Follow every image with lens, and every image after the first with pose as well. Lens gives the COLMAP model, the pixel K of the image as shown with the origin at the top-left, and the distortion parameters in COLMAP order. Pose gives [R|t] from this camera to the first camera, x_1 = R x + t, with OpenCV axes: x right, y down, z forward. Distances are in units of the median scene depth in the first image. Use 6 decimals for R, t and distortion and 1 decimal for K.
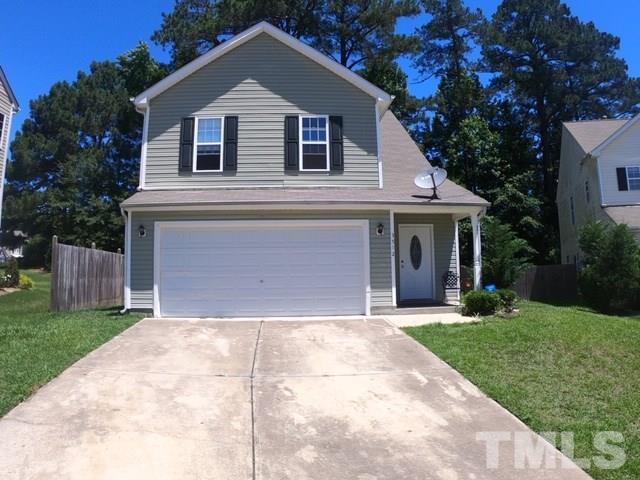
lens RADIAL K [[424.9, 0, 308.8], [0, 424.9, 243.2], [0, 0, 1]] dist [-0.230334, 0.046331]
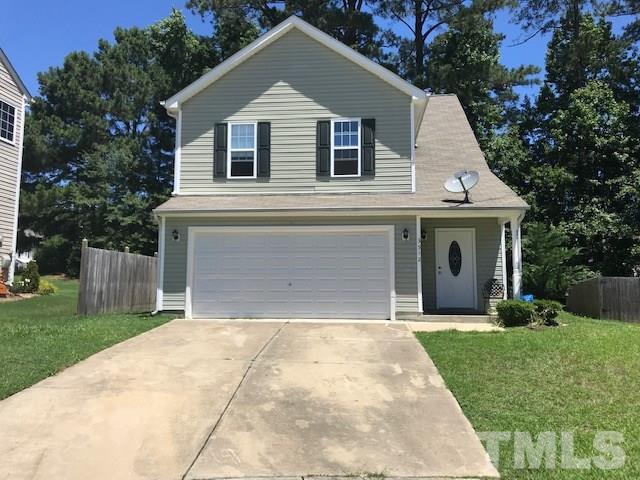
lens RADIAL K [[519.1, 0, 317.4], [0, 519.1, 235.8], [0, 0, 1]] dist [0.076880, -0.081772]
pose [[0.988146, 0.001510, -0.153508, 0.138473], [-0.004508, 0.999806, -0.019186, -0.005242], [0.153450, 0.019650, 0.987961, -0.235930]]
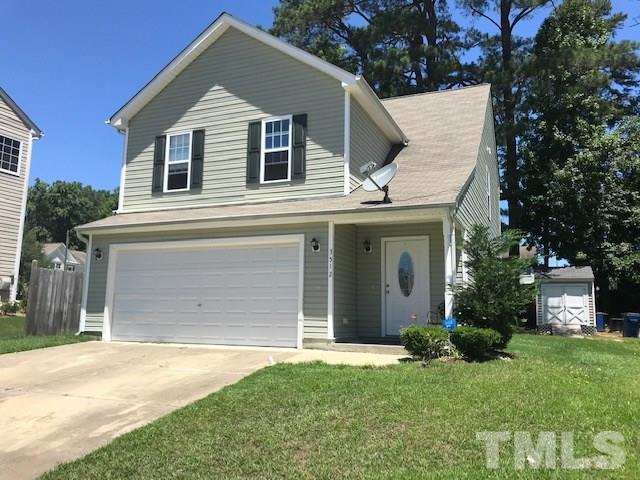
lens RADIAL K [[519.1, 0, 316.1], [0, 519.1, 235.7], [0, 0, 1]] dist [0.076880, -0.081772]
pose [[0.893156, -0.040098, -0.447956, 0.578681], [0.008428, 0.997335, -0.072471, 0.021058], [0.449668, 0.060953, 0.891114, 0.073459]]
